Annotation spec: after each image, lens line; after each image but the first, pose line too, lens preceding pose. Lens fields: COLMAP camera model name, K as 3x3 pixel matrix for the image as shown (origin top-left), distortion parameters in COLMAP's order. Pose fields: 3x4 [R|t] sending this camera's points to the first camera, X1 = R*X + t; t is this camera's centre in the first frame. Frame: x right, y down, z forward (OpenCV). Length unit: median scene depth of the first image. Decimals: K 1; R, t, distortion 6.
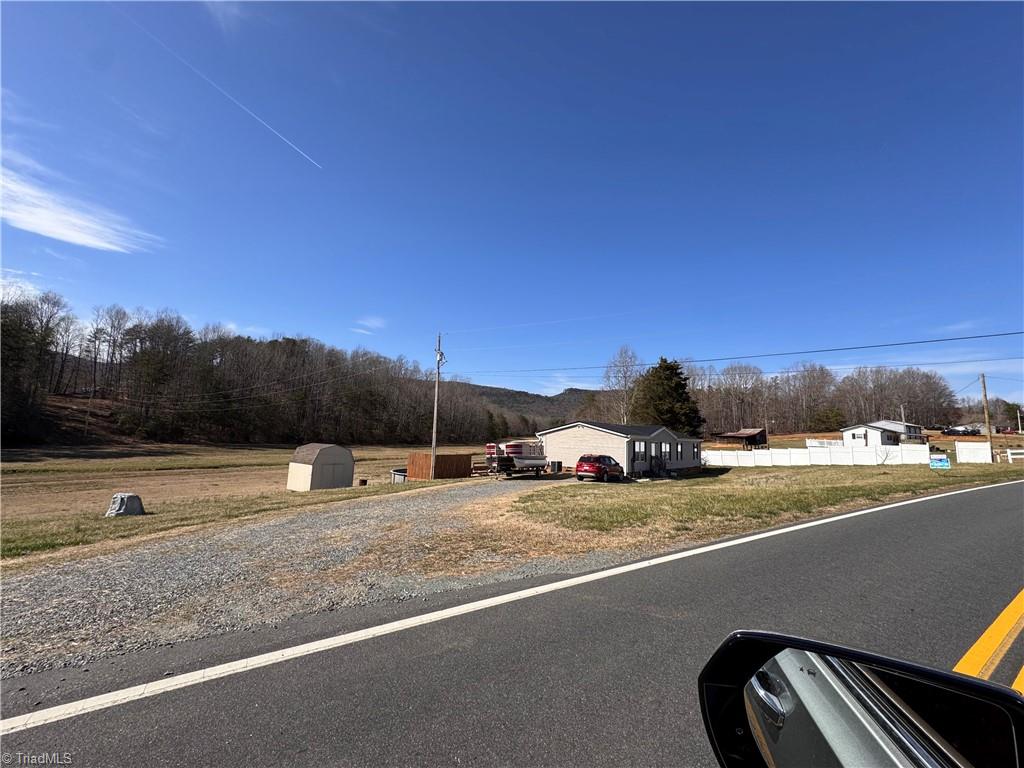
lens RADIAL K [[409.3, 0, 510.6], [0, 409.3, 382.8], [0, 0, 1]] dist [-0.001263, 0.000325]
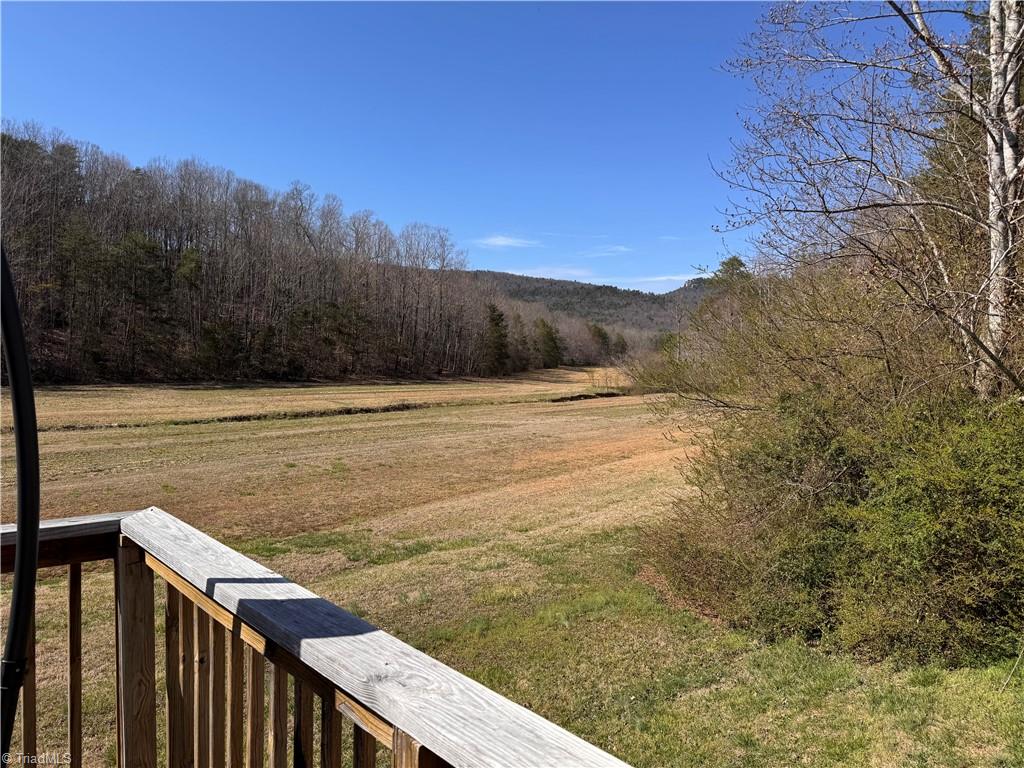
lens RADIAL K [[712.4, 0, 512.0], [0, 712.4, 384.0], [0, 0, 1]] dist [0.109602, -0.130201]
pose [[0.994135, -0.004813, -0.108043, 0.165052], [0.021209, 0.988287, 0.151125, 0.121219], [0.106050, -0.152530, 0.982593, 0.785733]]
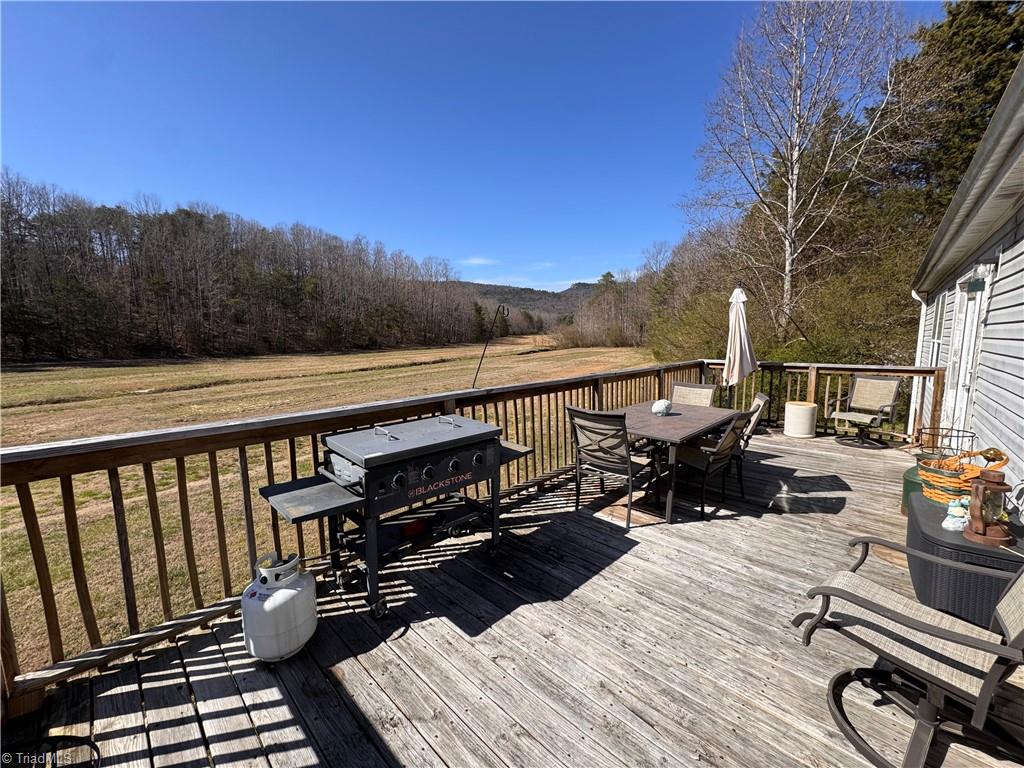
lens RADIAL K [[409.3, 0, 510.6], [0, 409.3, 382.8], [0, 0, 1]] dist [-0.001263, 0.000325]
pose [[0.998910, -0.040178, -0.023779, 0.082840], [0.044734, 0.969449, 0.241179, 0.105739], [0.013363, -0.241979, 0.970189, 0.689177]]
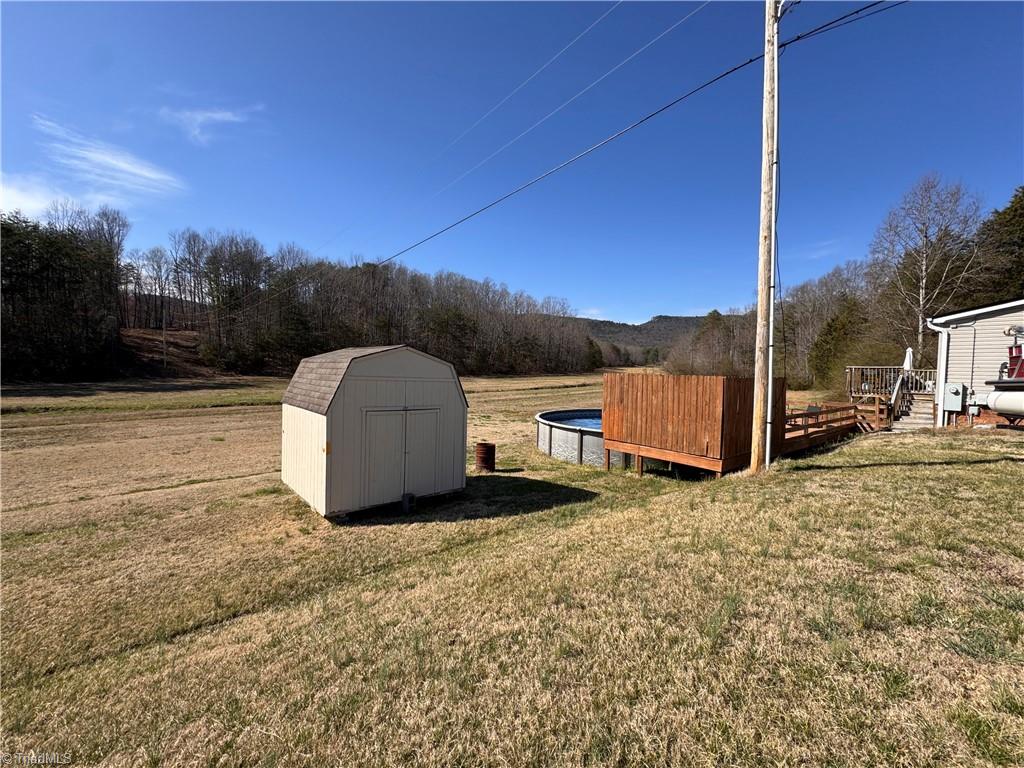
lens RADIAL K [[409.3, 0, 510.6], [0, 409.3, 382.8], [0, 0, 1]] dist [-0.001263, 0.000325]
pose [[0.980200, -0.008863, -0.197810, -0.145704], [0.041133, 0.986319, 0.159633, 0.066538], [0.193689, -0.164609, 0.967155, 0.358651]]
